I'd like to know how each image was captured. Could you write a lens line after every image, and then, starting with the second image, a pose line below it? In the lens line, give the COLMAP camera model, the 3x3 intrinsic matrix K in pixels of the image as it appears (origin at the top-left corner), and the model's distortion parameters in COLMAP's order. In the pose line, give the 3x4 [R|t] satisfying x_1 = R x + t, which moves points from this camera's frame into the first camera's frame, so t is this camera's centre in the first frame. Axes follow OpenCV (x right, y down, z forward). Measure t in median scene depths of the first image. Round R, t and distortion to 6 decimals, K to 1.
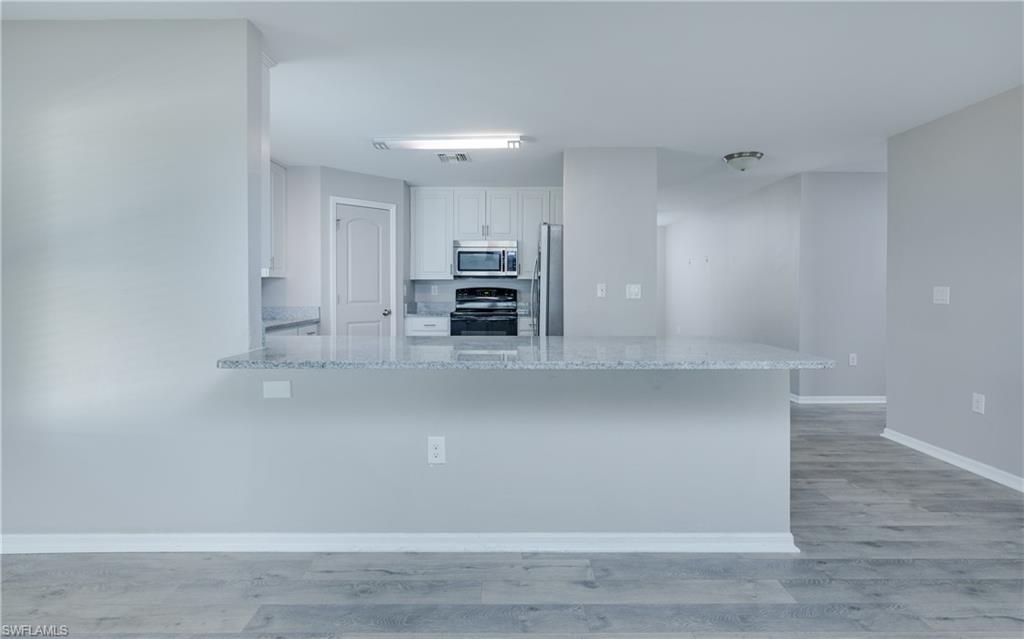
lens RADIAL K [[513.2, 0, 518.5], [0, 513.2, 297.2], [0, 0, 1]] dist [0.004516, -0.000081]
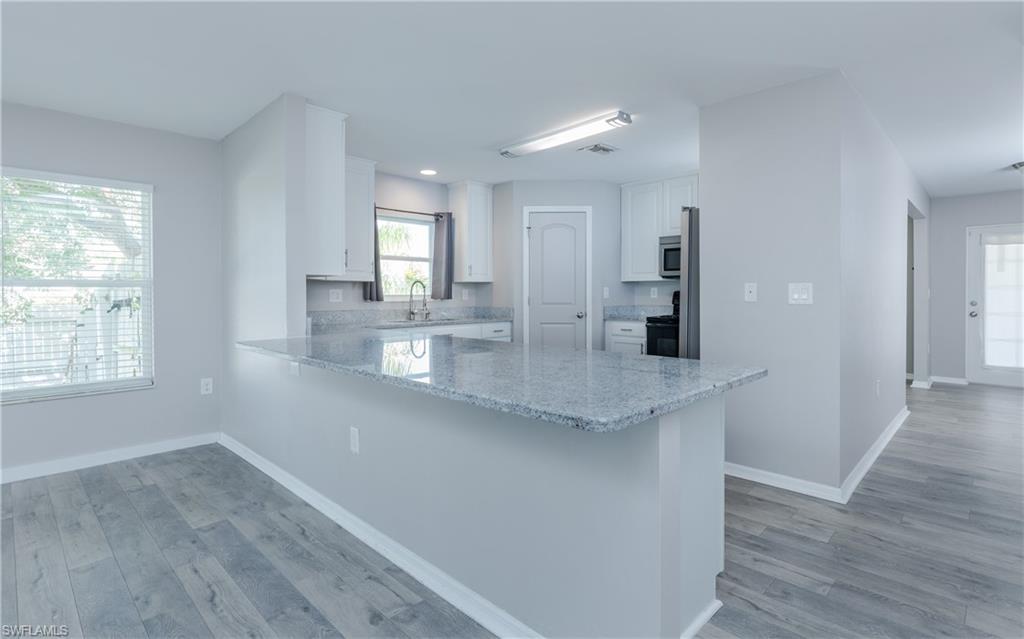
lens RADIAL K [[513.2, 0, 501.9], [0, 513.2, 293.9], [0, 0, 1]] dist [0.004516, -0.000081]
pose [[0.683357, -0.002121, -0.730081, 0.394686], [-0.005478, 0.999953, -0.008032, -0.002566], [0.730063, 0.009488, 0.683314, 0.223438]]
